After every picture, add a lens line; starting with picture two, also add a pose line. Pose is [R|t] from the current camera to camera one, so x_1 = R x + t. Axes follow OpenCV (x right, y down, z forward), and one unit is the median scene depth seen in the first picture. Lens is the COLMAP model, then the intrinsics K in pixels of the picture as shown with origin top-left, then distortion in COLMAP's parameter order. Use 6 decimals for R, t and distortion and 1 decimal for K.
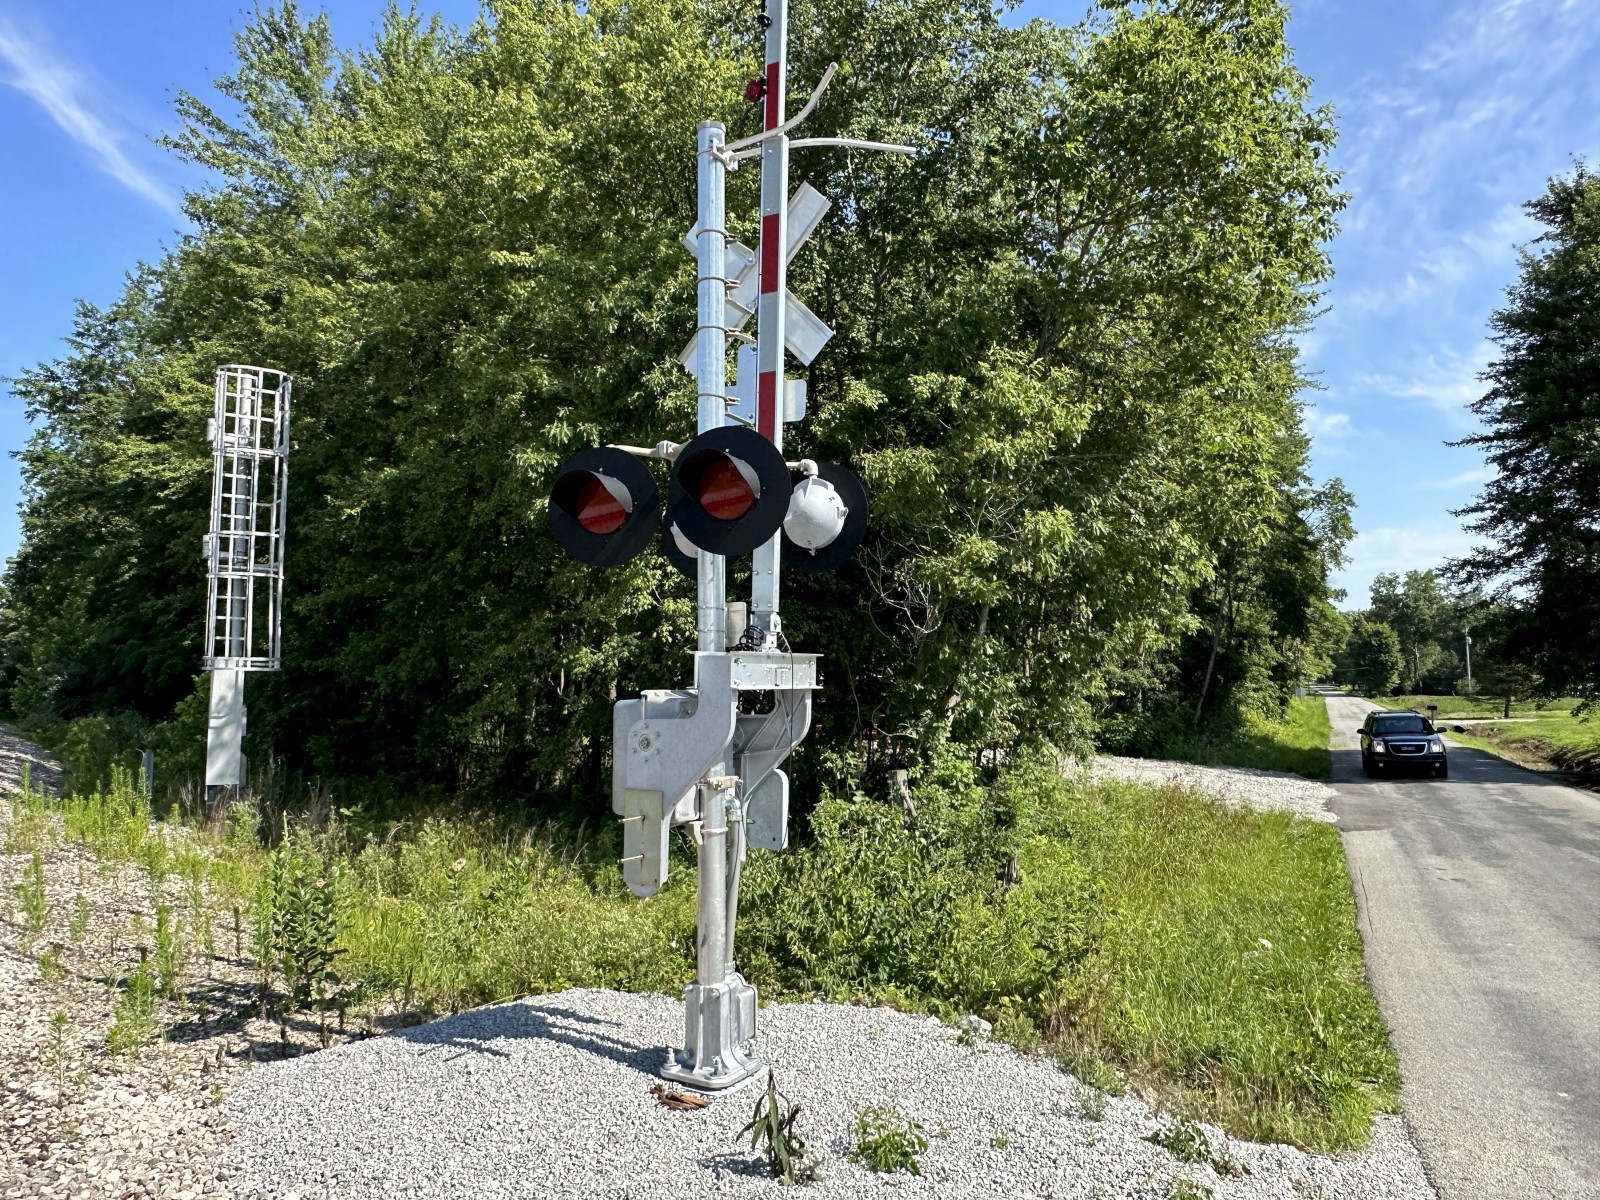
lens RADIAL K [[1070.9, 0, 793.0], [0, 1070.9, 617.1], [0, 0, 1]] dist [-0.002698, 0.002701]
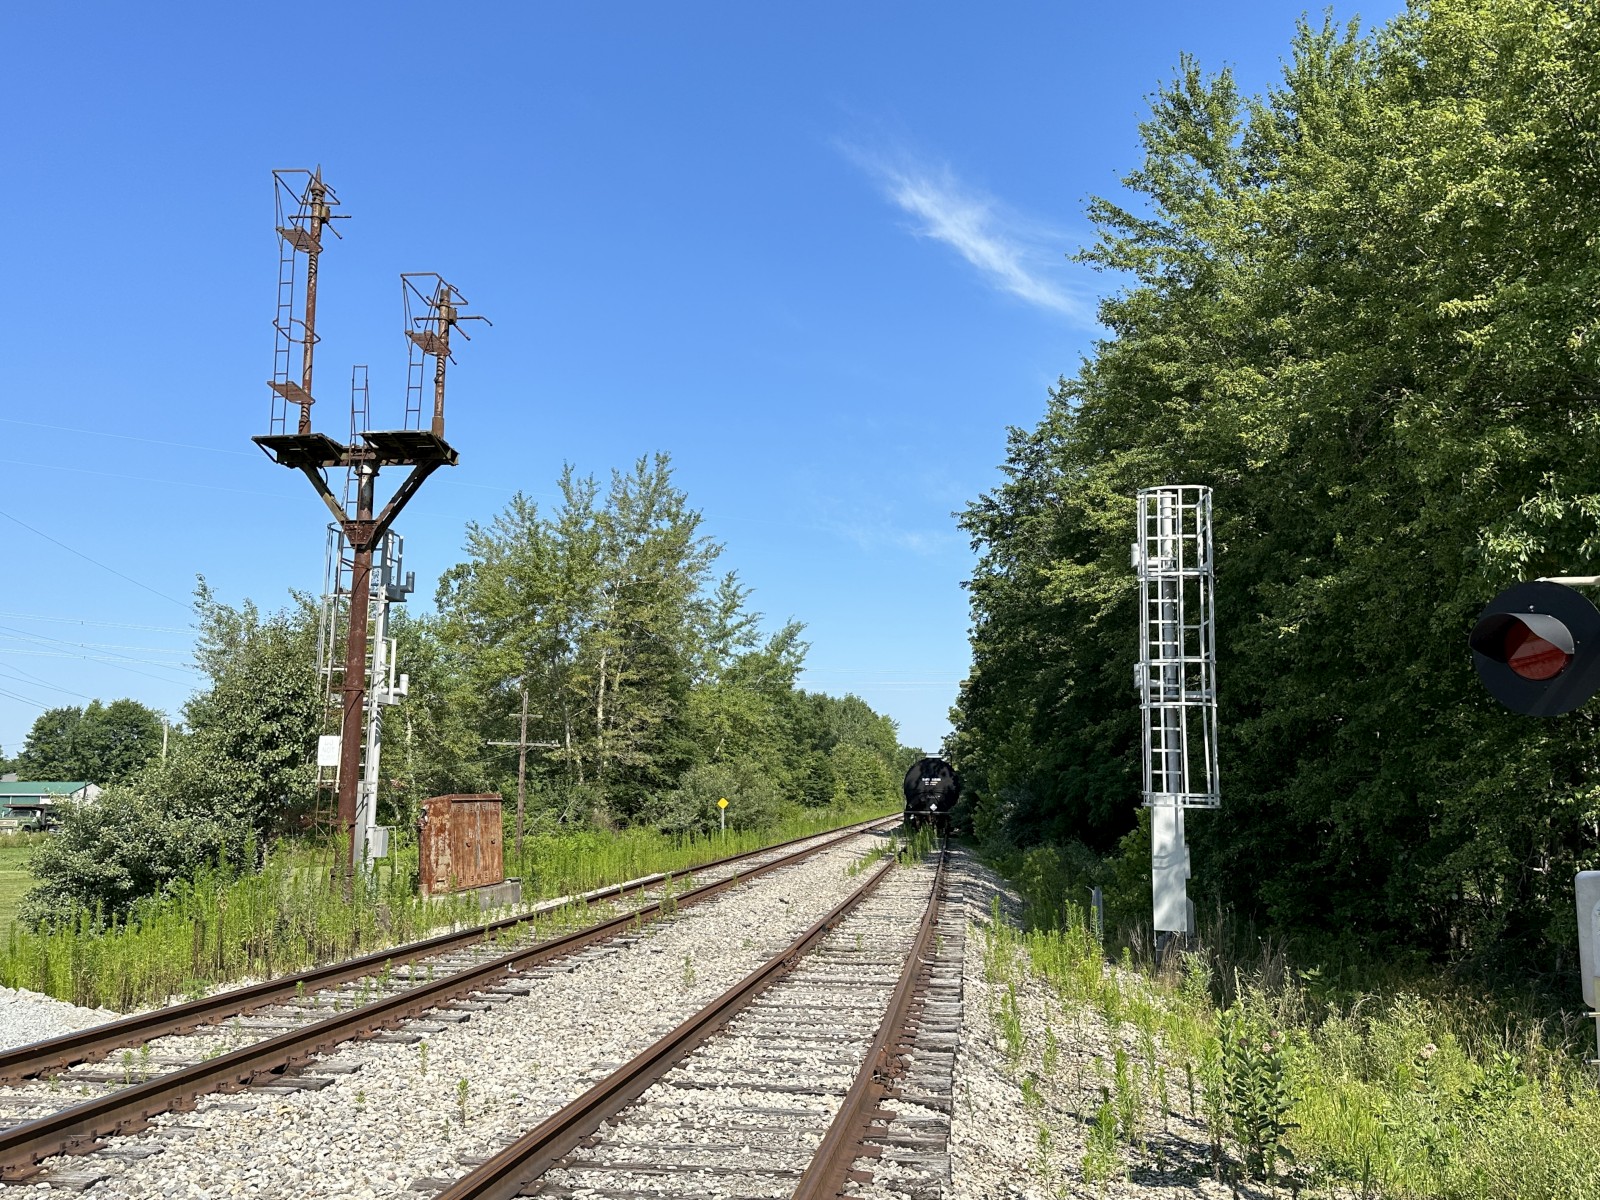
lens RADIAL K [[1316.9, 0, 785.0], [0, 1316.9, 610.1], [0, 0, 1]] dist [0.188675, -0.379458]
pose [[0.720953, -0.090994, -0.686984, 0.057223], [0.031759, 0.994639, -0.098415, -0.018298], [0.692256, 0.049135, 0.719977, -0.094240]]
